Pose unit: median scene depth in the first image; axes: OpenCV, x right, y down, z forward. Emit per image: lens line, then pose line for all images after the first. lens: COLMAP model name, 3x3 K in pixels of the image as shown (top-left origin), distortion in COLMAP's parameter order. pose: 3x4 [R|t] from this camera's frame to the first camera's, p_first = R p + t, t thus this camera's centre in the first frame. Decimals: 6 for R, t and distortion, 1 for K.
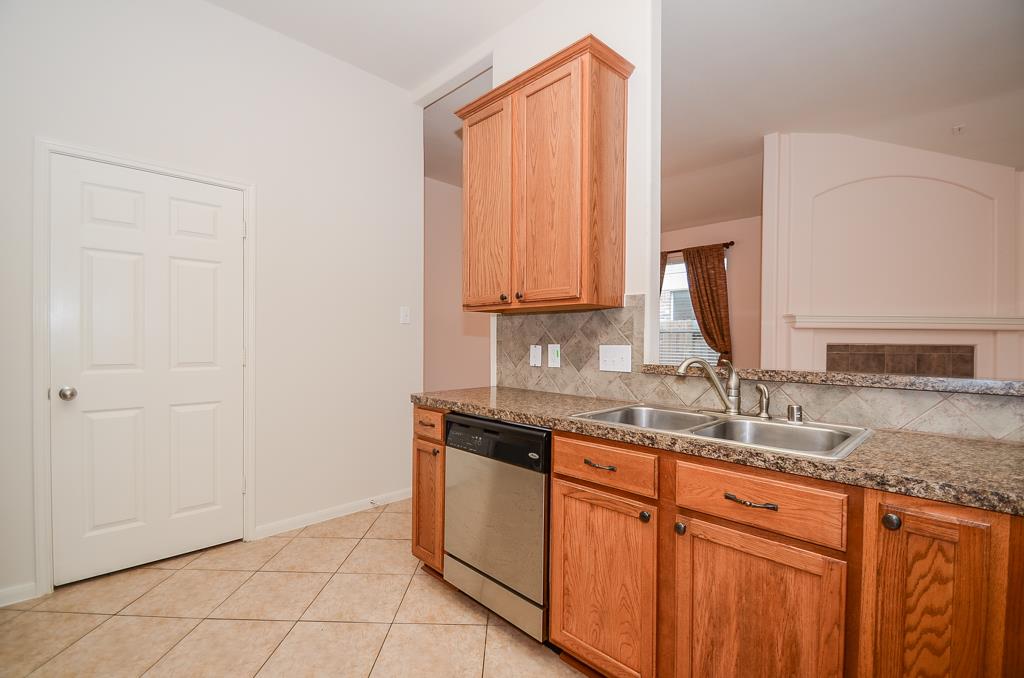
lens RADIAL K [[458.3, 0, 503.8], [0, 458.3, 344.4], [0, 0, 1]] dist [0.019473, -0.019533]
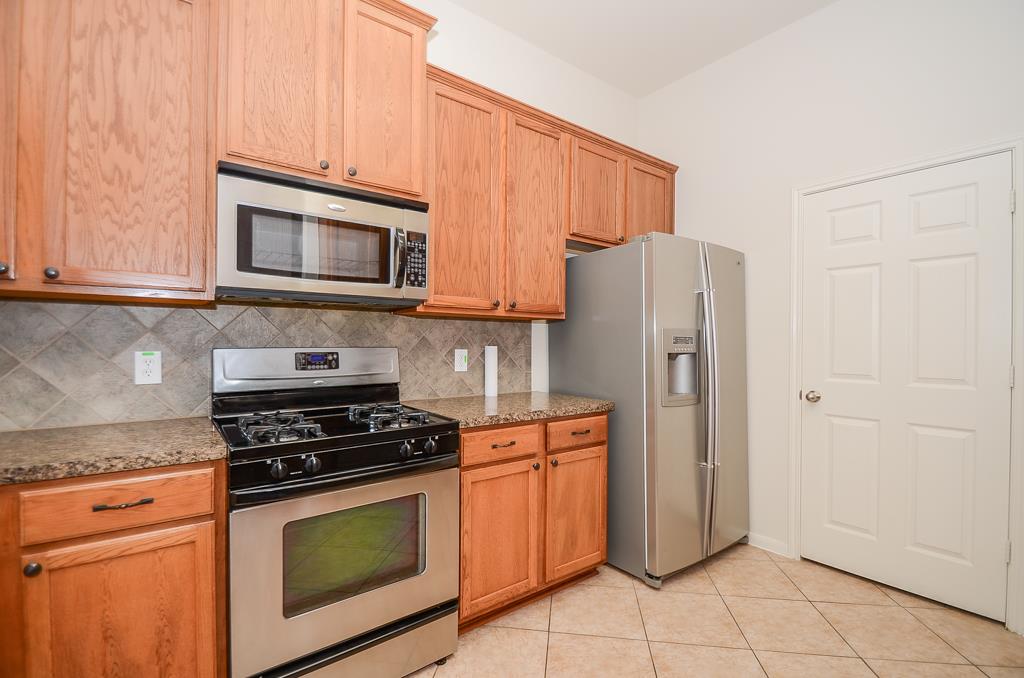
lens RADIAL K [[451.1, 0, 508.3], [0, 451.1, 343.9], [0, 0, 1]] dist [0.019295, -0.018363]
pose [[-0.123829, -0.007958, -0.992272, 0.292052], [-0.016255, 0.999850, -0.005990, -0.007186], [0.992170, 0.015388, -0.123940, 0.370232]]
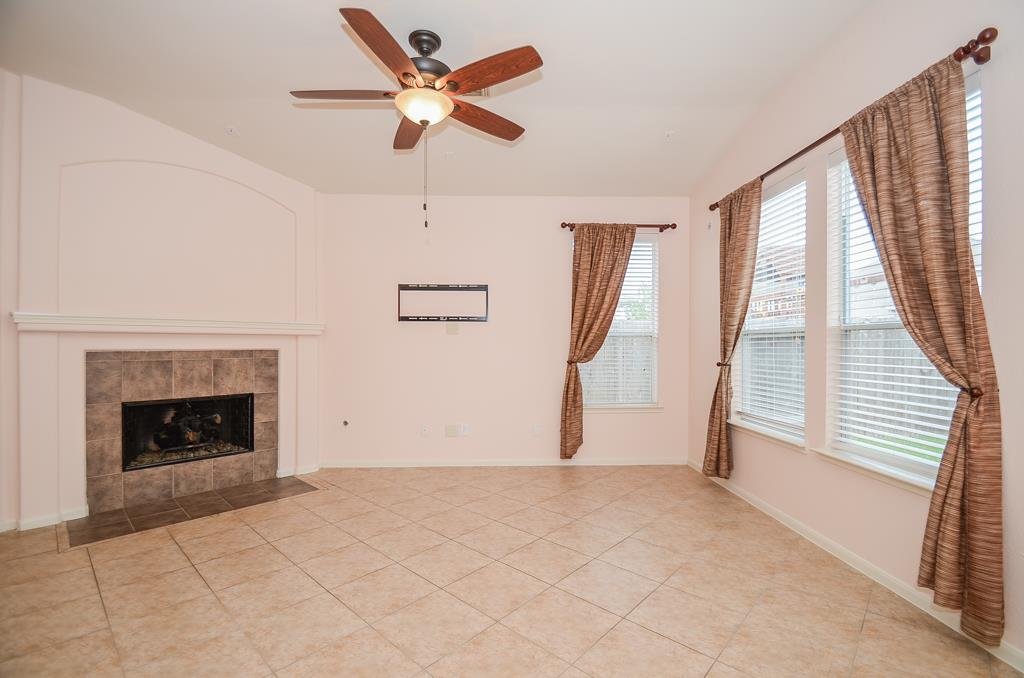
lens RADIAL K [[451.1, 0, 508.3], [0, 451.1, 343.9], [0, 0, 1]] dist [0.019295, -0.018363]
pose [[0.673019, -0.010497, 0.739551, 1.136329], [0.012493, 0.999918, 0.002824, -0.012585], [-0.739520, 0.007338, 0.673095, -0.156331]]
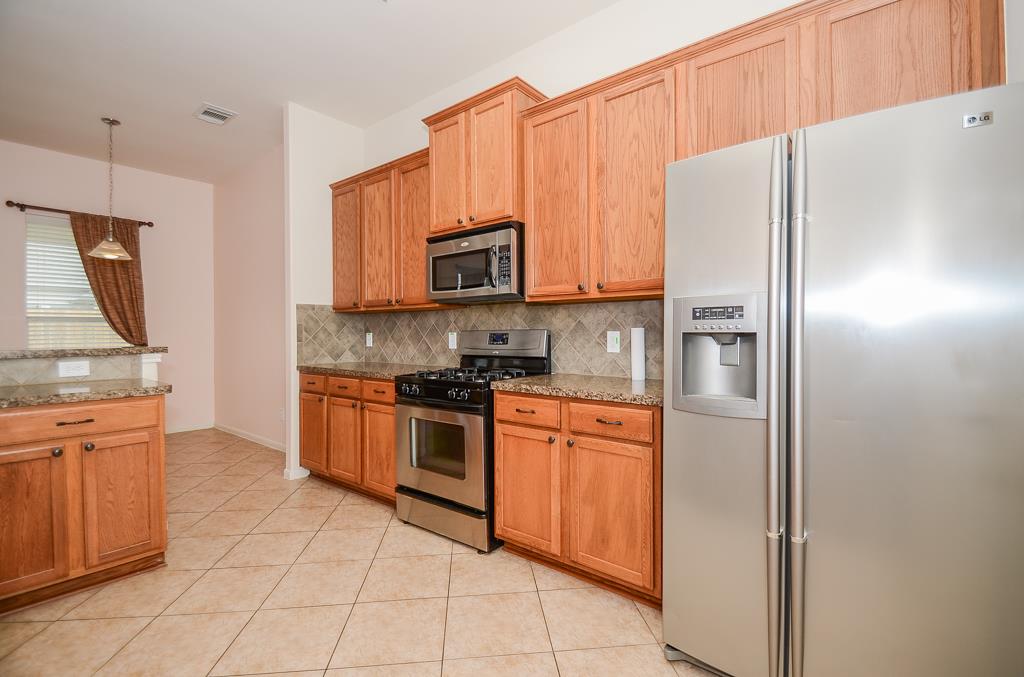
lens RADIAL K [[458.9, 0, 528.4], [0, 458.9, 334.8], [0, 0, 1]] dist [-0.000421, -0.000413]
pose [[-0.990424, -0.002566, -0.138032, -0.450582], [-0.004354, 0.999910, 0.012654, -0.003287], [0.137987, 0.013134, -0.990347, 1.299419]]
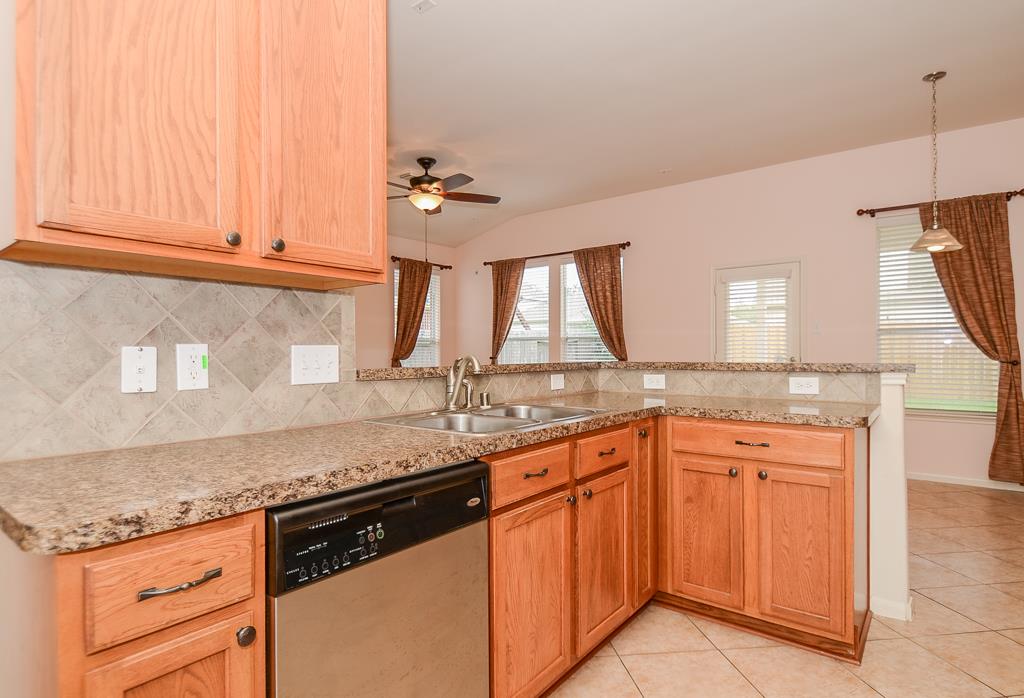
lens RADIAL K [[554.3, 0, 494.3], [0, 554.3, 352.8], [0, 0, 1]] dist [0.002679, -0.002472]
pose [[-0.126460, -0.009981, 0.991921, -0.608279], [0.010749, 0.999877, 0.011432, 0.007050], [-0.991913, 0.012108, -0.126338, 0.852852]]
